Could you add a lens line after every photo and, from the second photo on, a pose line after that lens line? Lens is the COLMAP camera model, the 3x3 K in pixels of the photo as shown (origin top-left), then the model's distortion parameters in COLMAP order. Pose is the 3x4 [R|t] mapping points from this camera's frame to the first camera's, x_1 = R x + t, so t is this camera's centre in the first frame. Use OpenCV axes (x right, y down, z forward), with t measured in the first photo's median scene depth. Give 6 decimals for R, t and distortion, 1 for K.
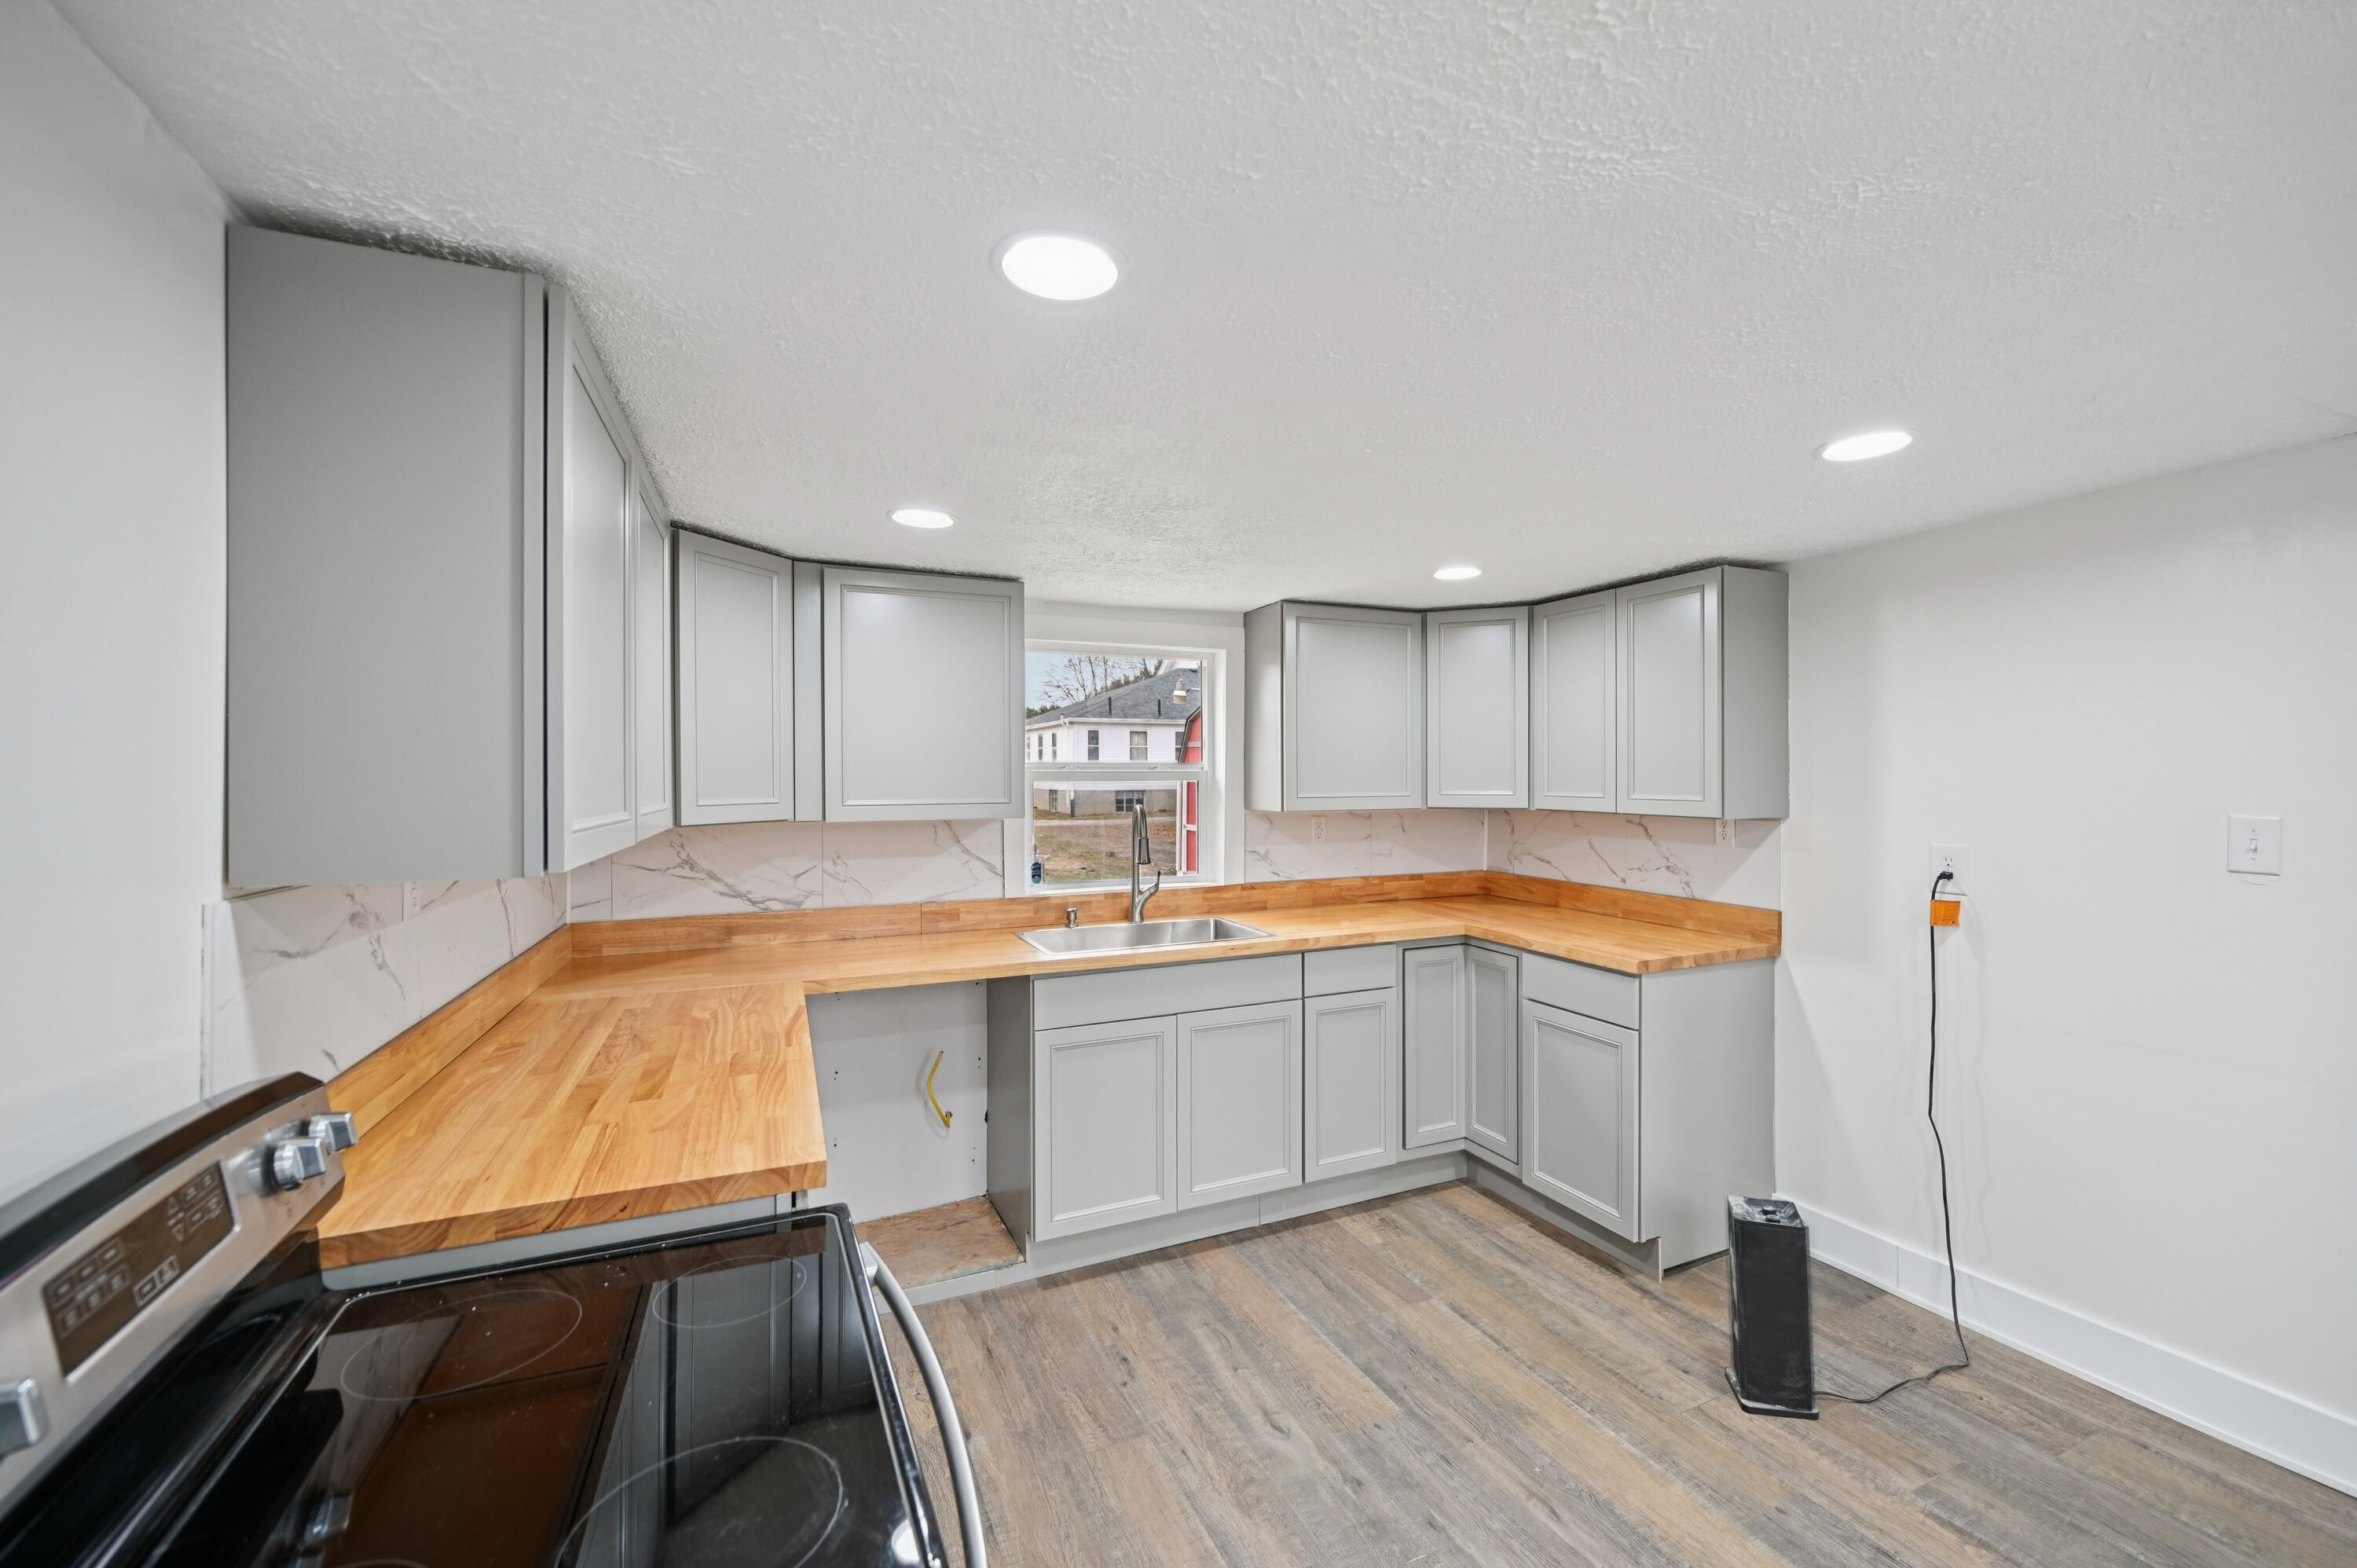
lens RADIAL K [[932.7, 0, 1207.2], [0, 932.7, 774.2], [0, 0, 1]] dist [-0.004167, 0.001021]
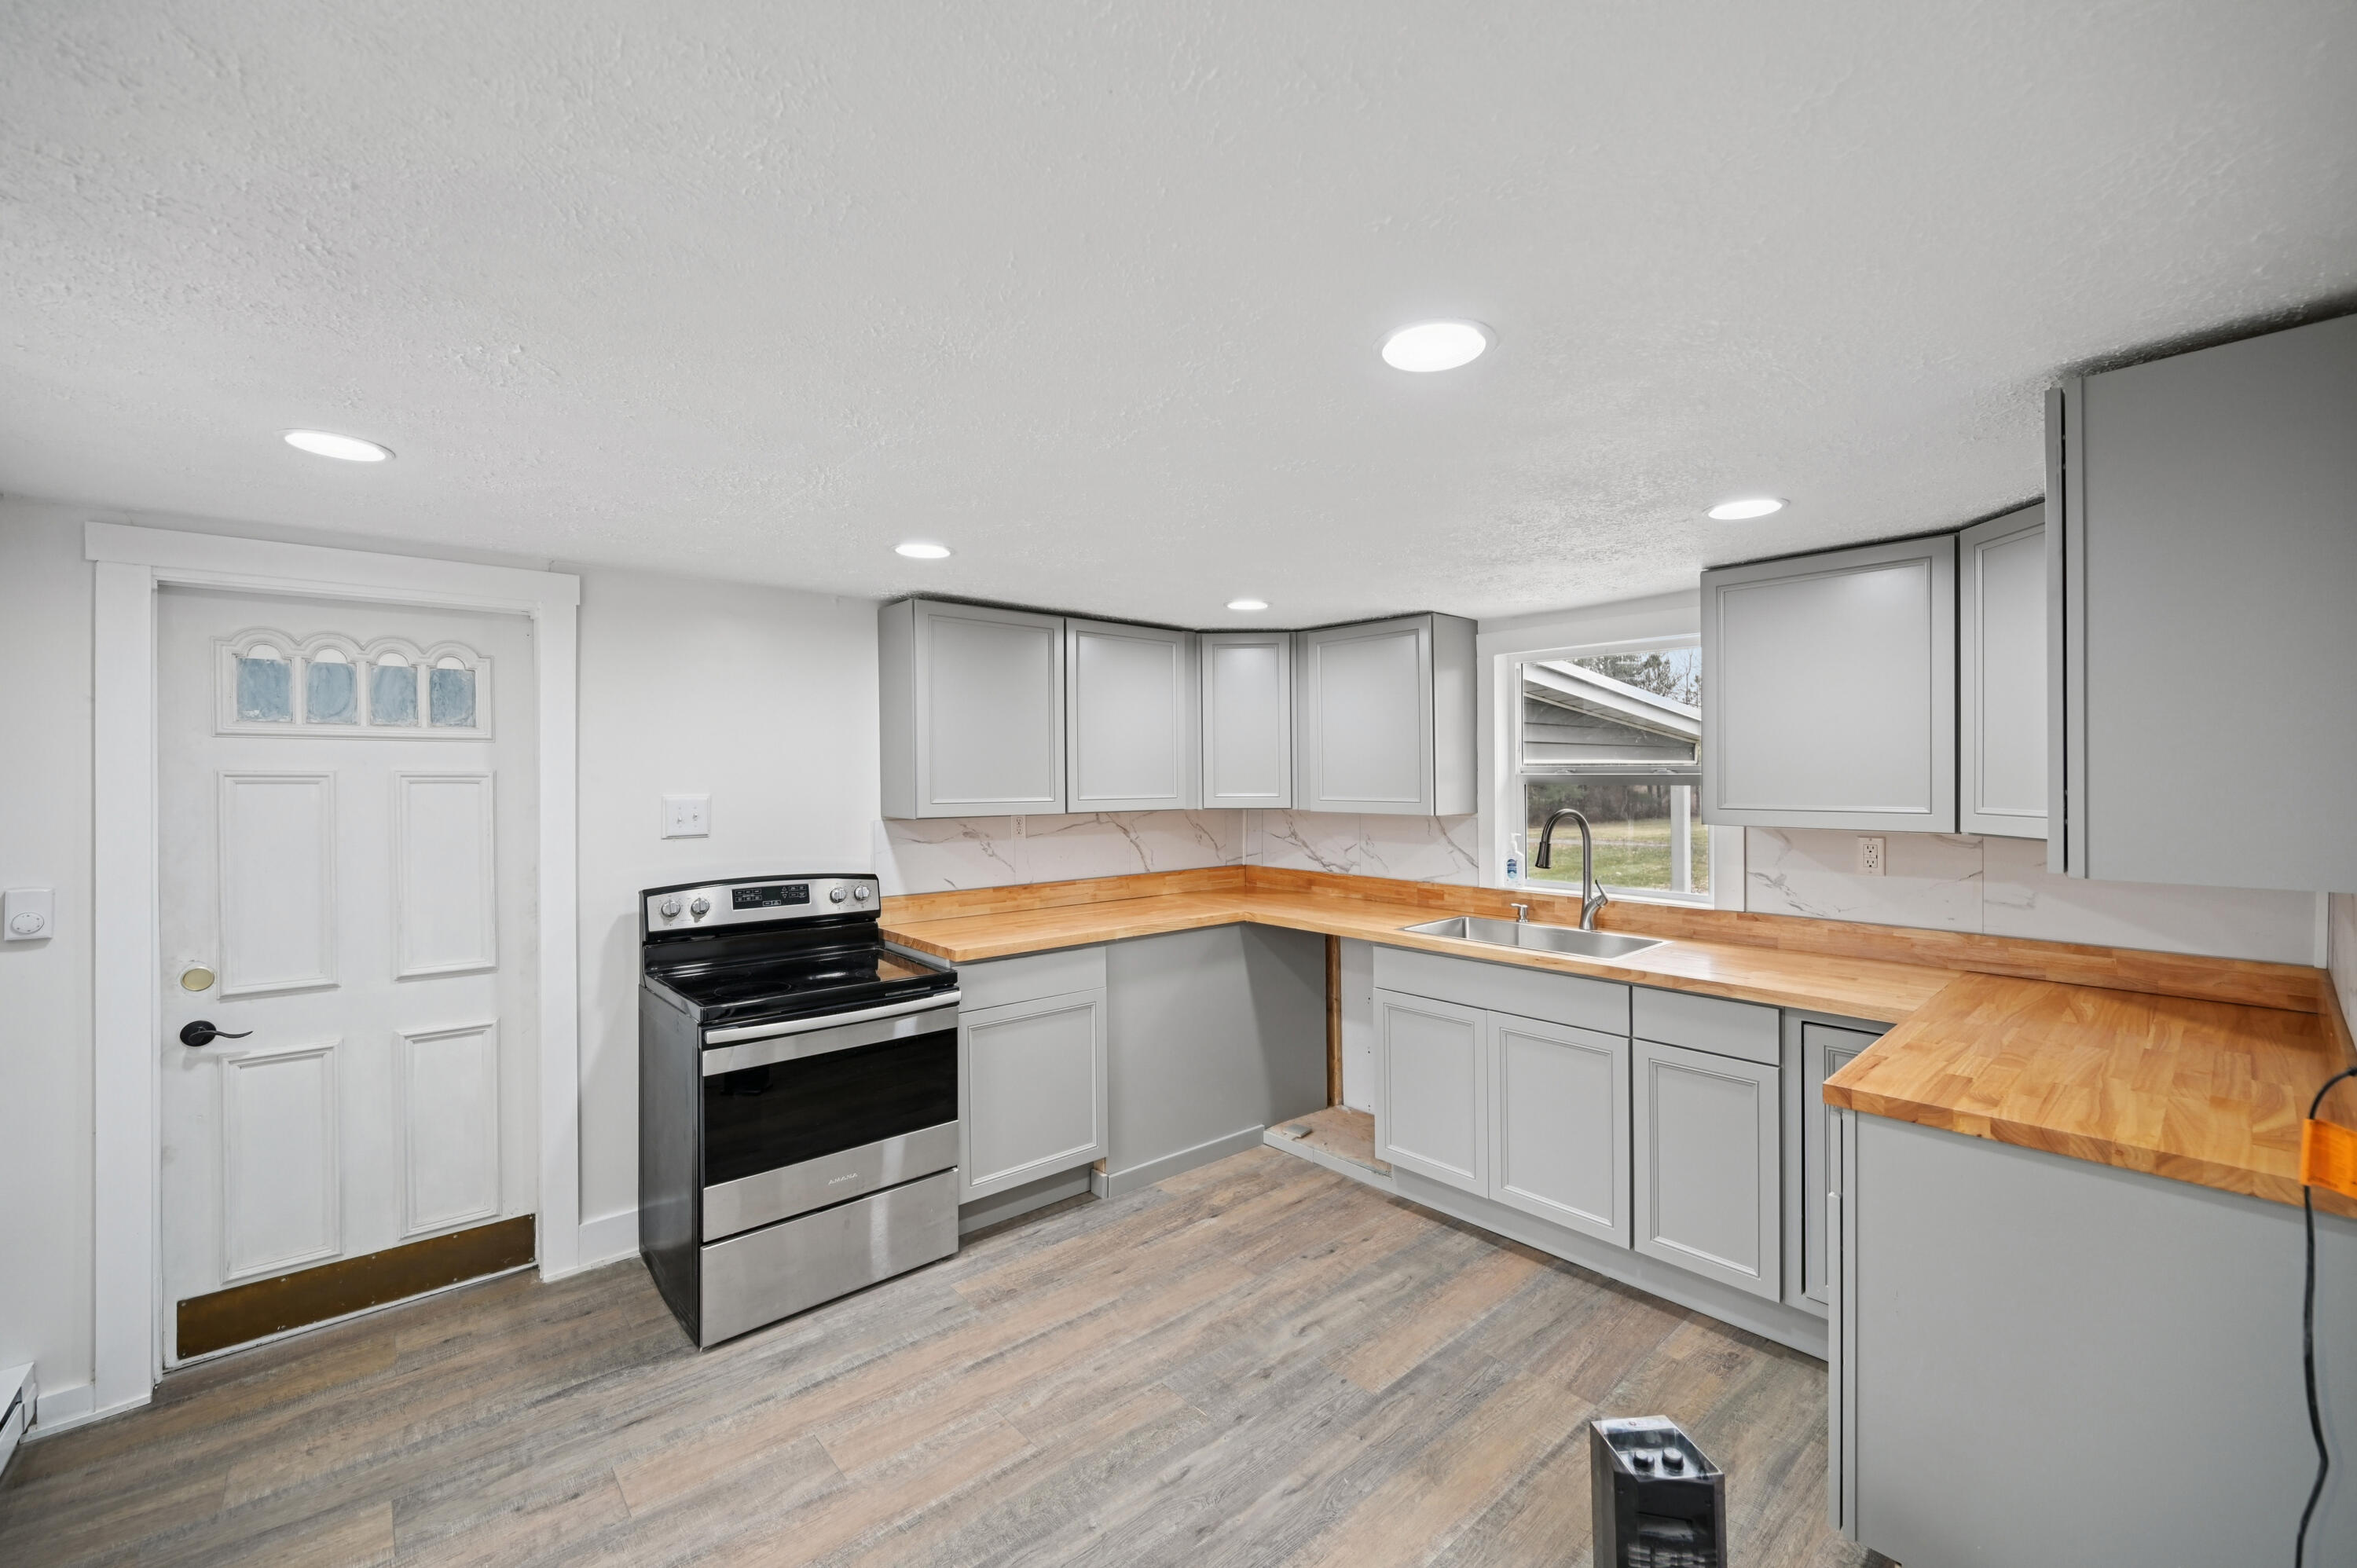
lens RADIAL K [[932.7, 0, 1188.9], [0, 932.7, 792.8], [0, 0, 1]] dist [-0.004167, 0.001021]
pose [[0.299386, 0.020937, -0.953902, 0.821978], [0.008040, 0.999668, 0.024464, -0.011937], [0.954098, -0.014993, 0.299119, 0.363947]]
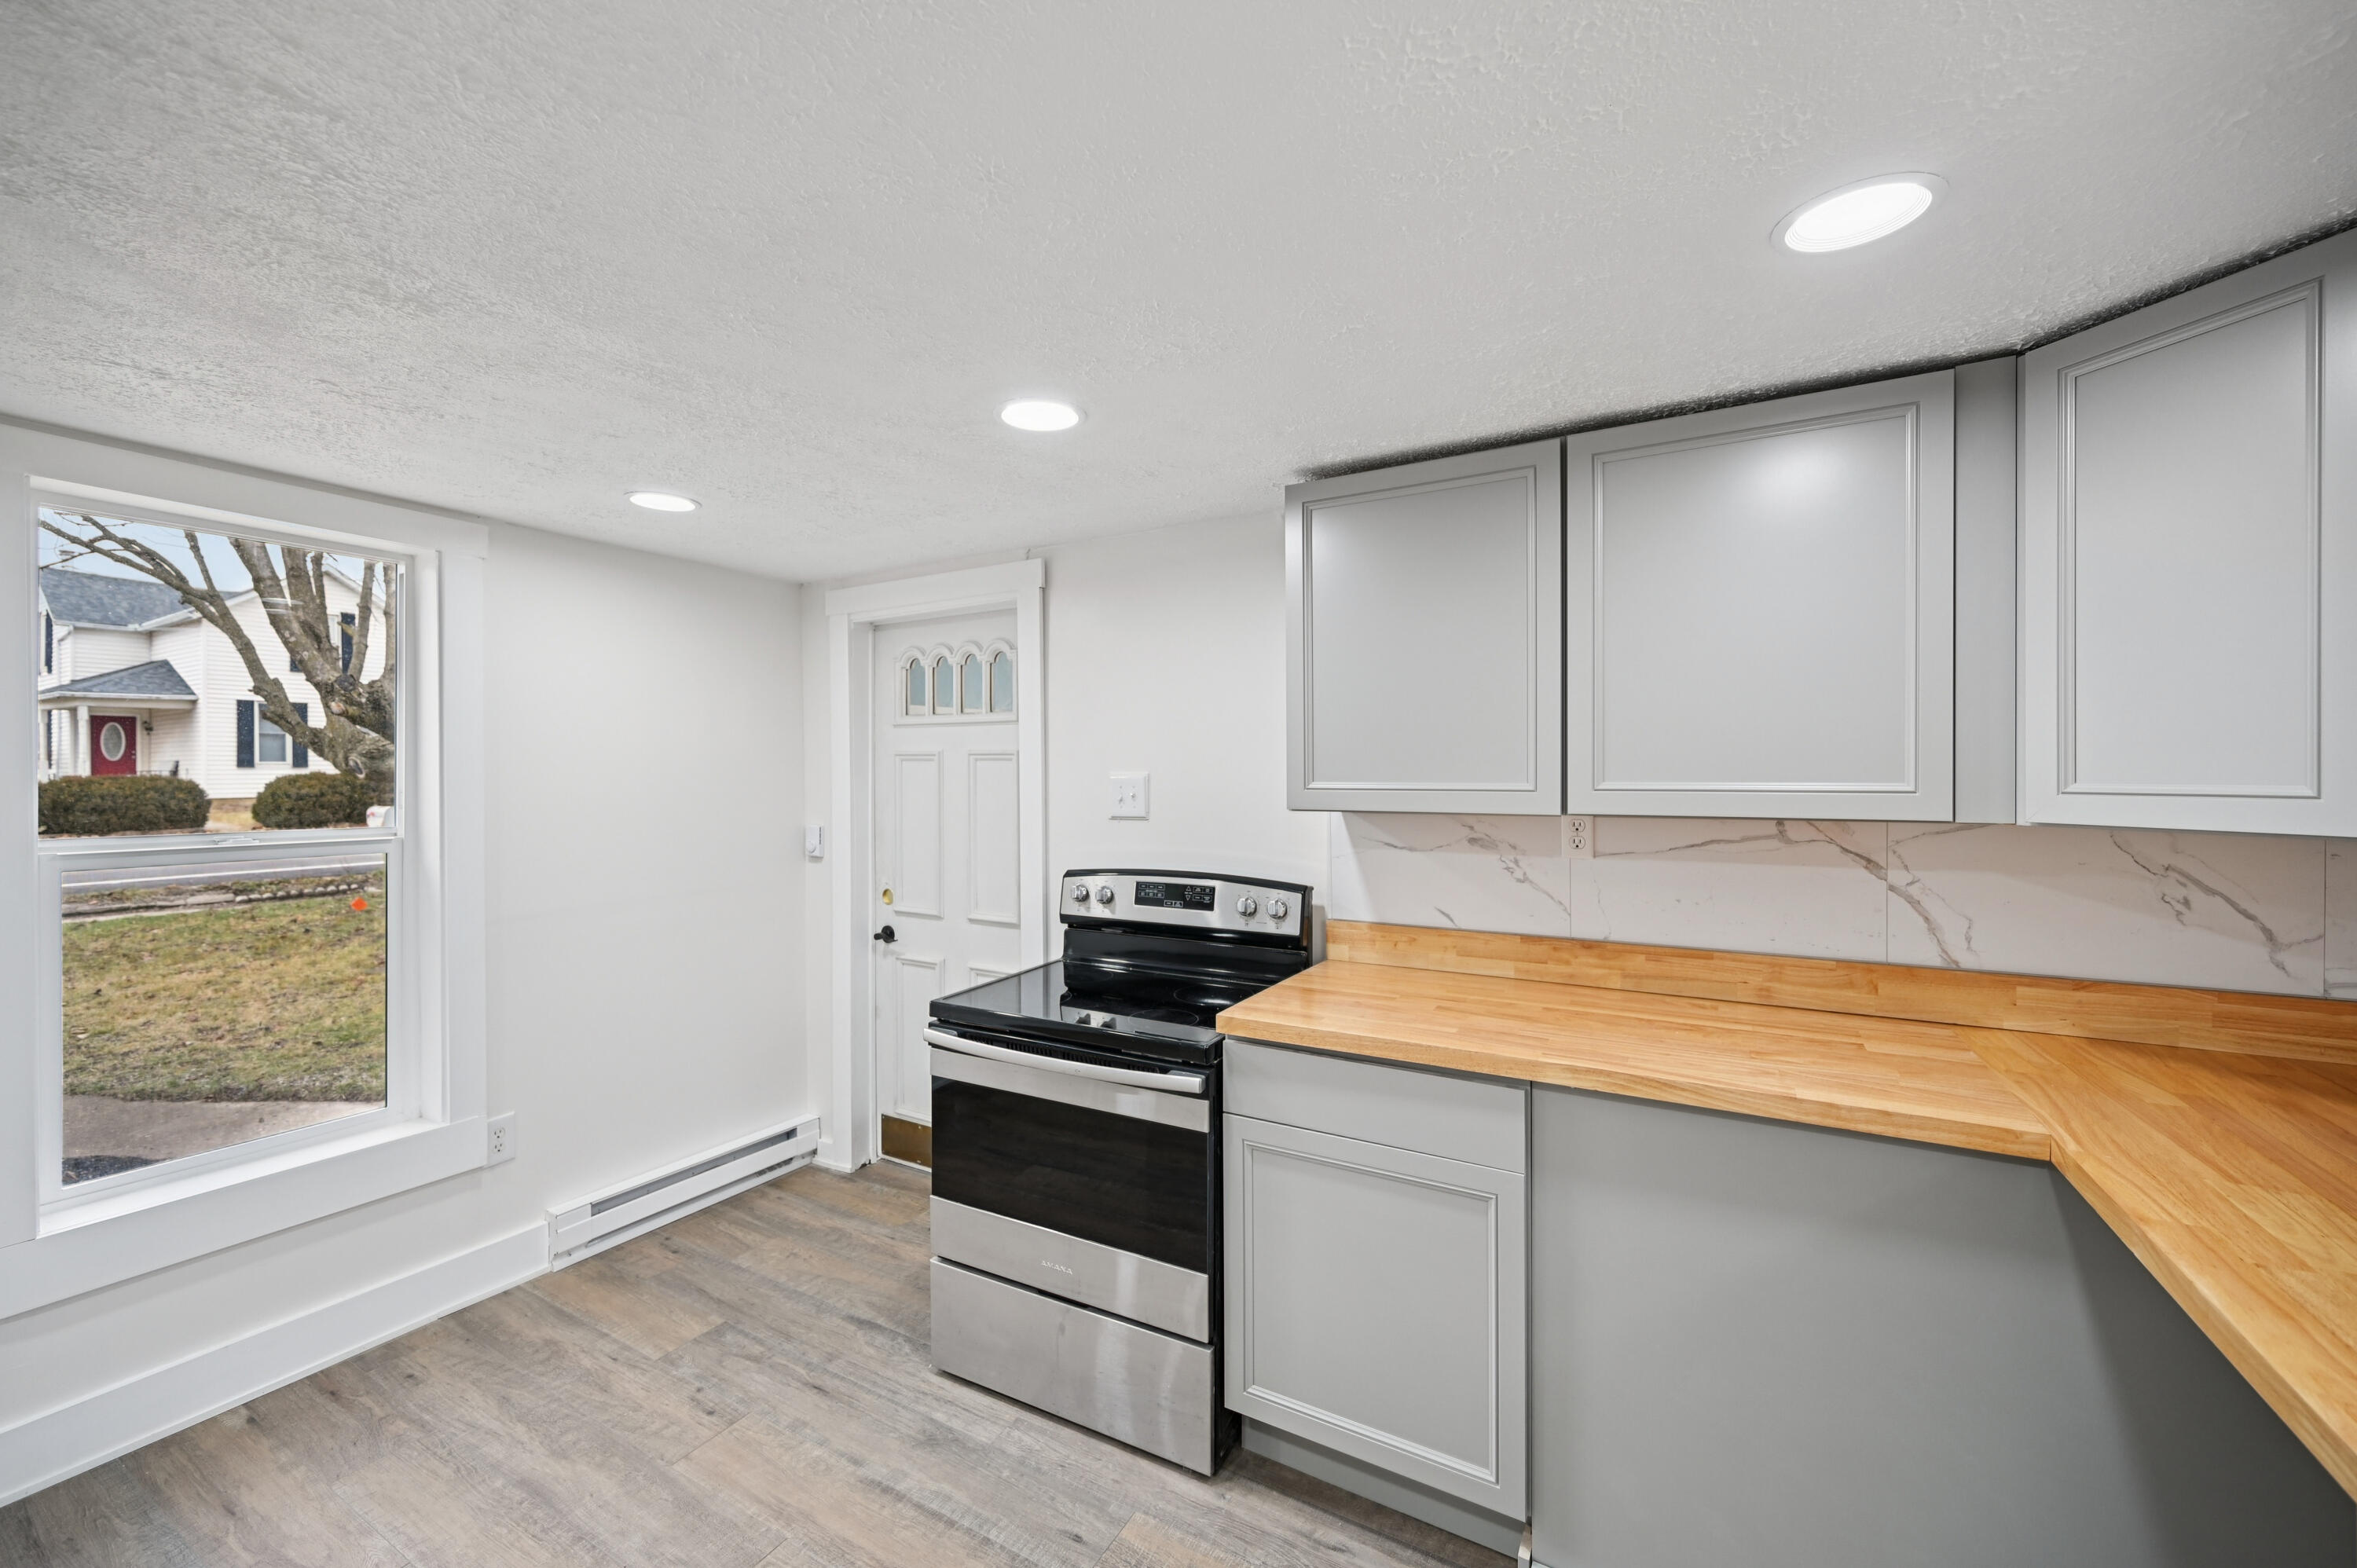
lens RADIAL K [[932.7, 0, 1172.7], [0, 932.7, 780.9], [0, 0, 1]] dist [-0.004167, 0.001021]
pose [[-0.806492, 0.016386, -0.591019, 0.212818], [0.012584, 0.999865, 0.010550, 0.009921], [0.591112, 0.001072, -0.806589, 0.915388]]
